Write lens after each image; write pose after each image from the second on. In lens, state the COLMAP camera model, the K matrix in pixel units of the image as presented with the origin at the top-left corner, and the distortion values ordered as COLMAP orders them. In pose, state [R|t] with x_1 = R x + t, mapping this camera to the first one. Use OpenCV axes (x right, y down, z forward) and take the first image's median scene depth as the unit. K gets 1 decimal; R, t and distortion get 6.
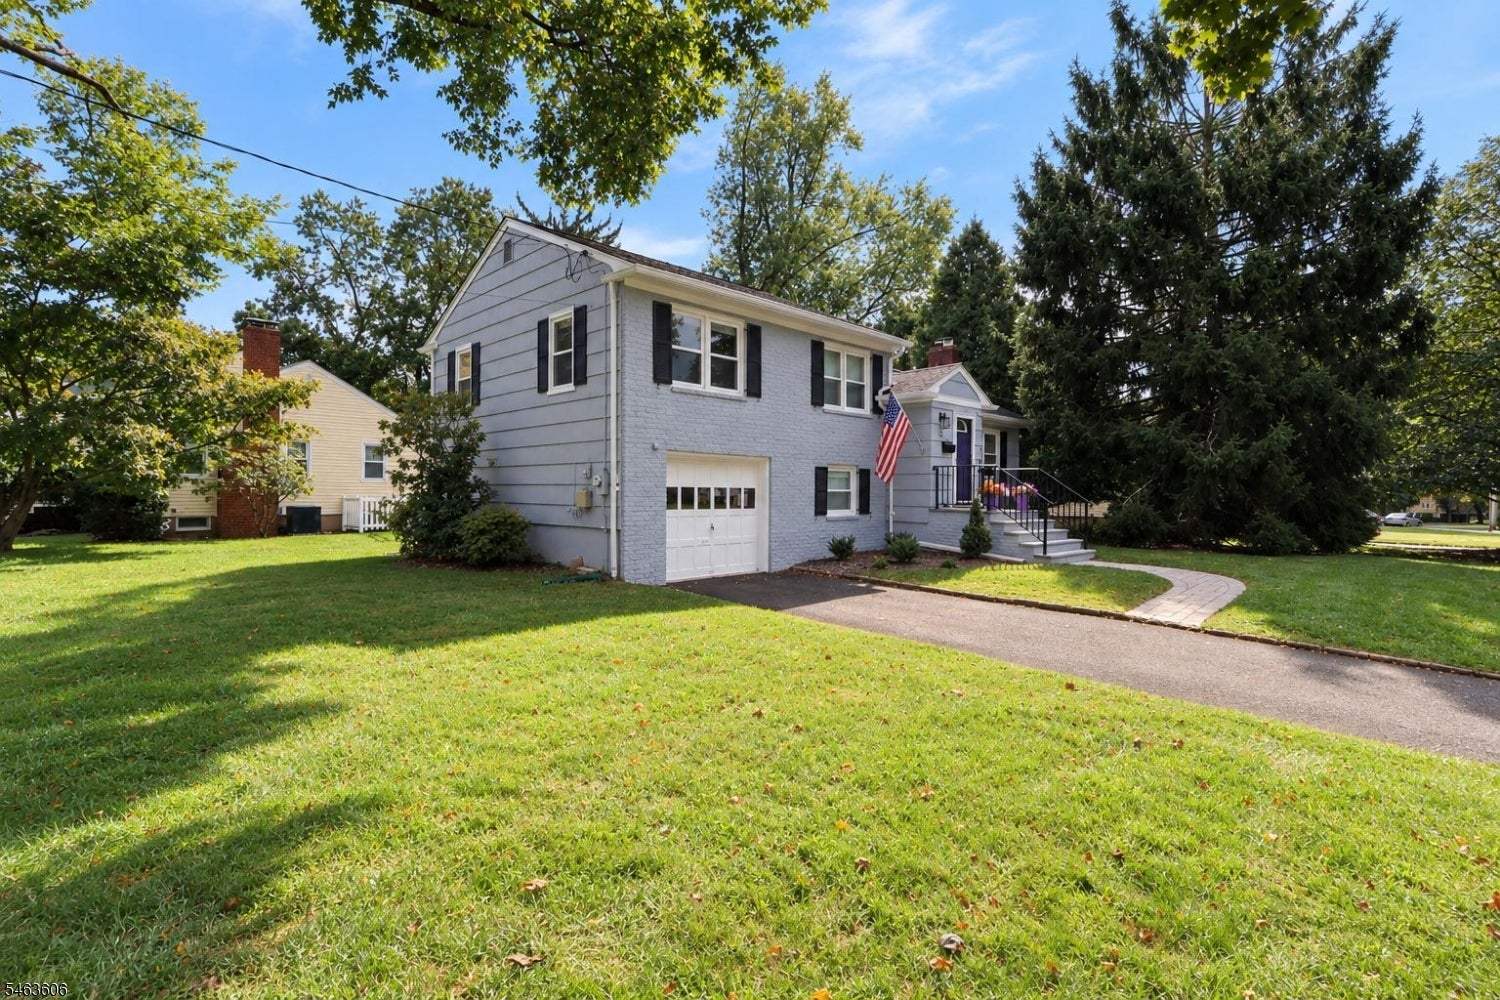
lens RADIAL K [[705.6, 0, 720.3], [0, 705.6, 498.9], [0, 0, 1]] dist [-0.000199, 0.000121]
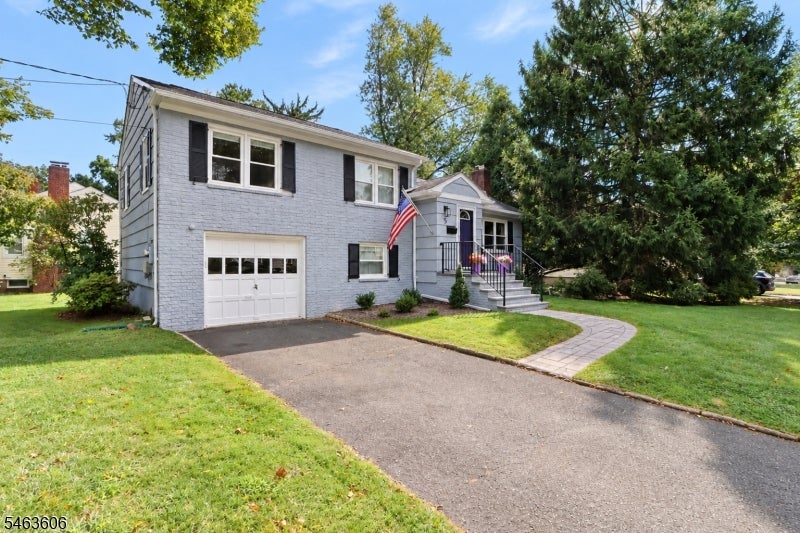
lens RADIAL K [[394.2, 0, 400.0], [0, 394.2, 266.5], [0, 0, 1]] dist [-0.055873, 0.027553]
pose [[0.999506, -0.004716, -0.031076, 0.248342], [0.004575, 0.999979, -0.004609, 0.004148], [0.031097, 0.004464, 0.999506, 0.202542]]
